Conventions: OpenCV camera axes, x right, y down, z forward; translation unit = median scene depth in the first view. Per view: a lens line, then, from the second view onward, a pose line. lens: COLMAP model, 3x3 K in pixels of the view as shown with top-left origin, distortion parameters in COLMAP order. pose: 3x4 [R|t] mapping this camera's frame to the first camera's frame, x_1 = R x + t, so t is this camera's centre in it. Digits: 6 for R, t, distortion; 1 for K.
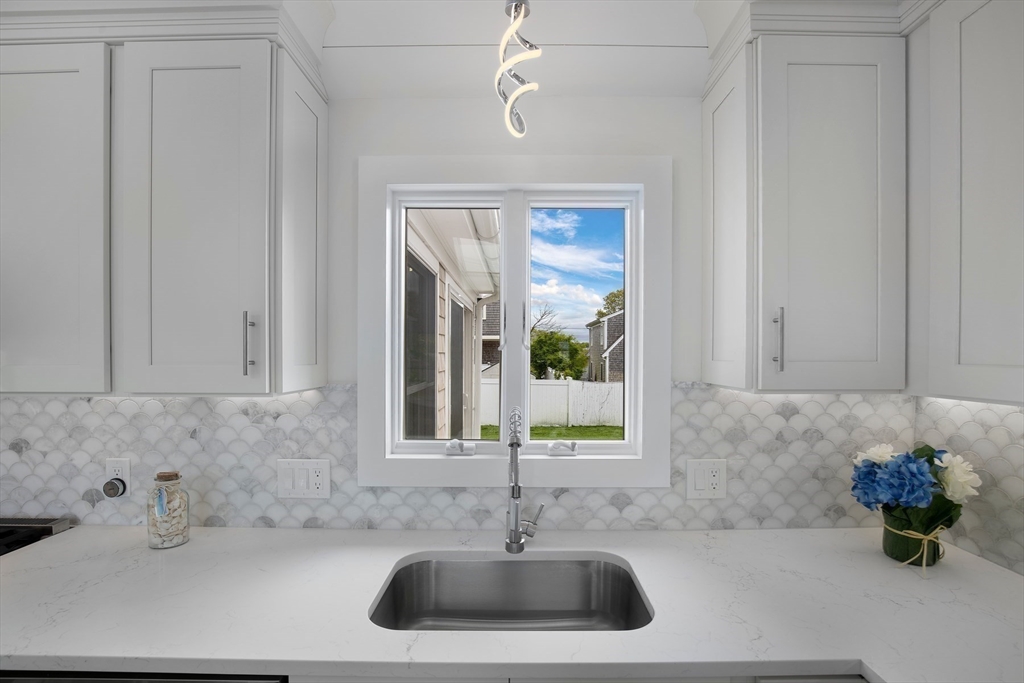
lens RADIAL K [[464.1, 0, 518.0], [0, 464.1, 345.5], [0, 0, 1]] dist [-0.029619, 0.000165]
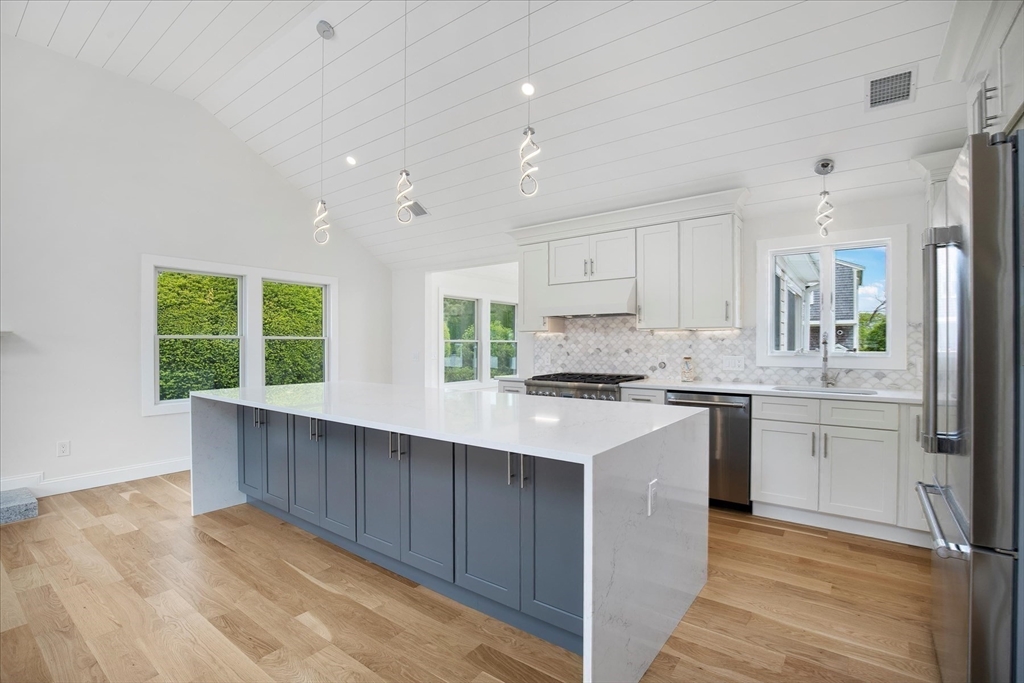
lens RADIAL K [[464.1, 0, 518.0], [0, 464.1, 345.5], [0, 0, 1]] dist [-0.029619, 0.000165]
pose [[0.800261, 0.002697, -0.599646, 0.138308], [0.008780, 0.999830, 0.016214, 0.133204], [0.599588, -0.018240, 0.800101, -1.889104]]
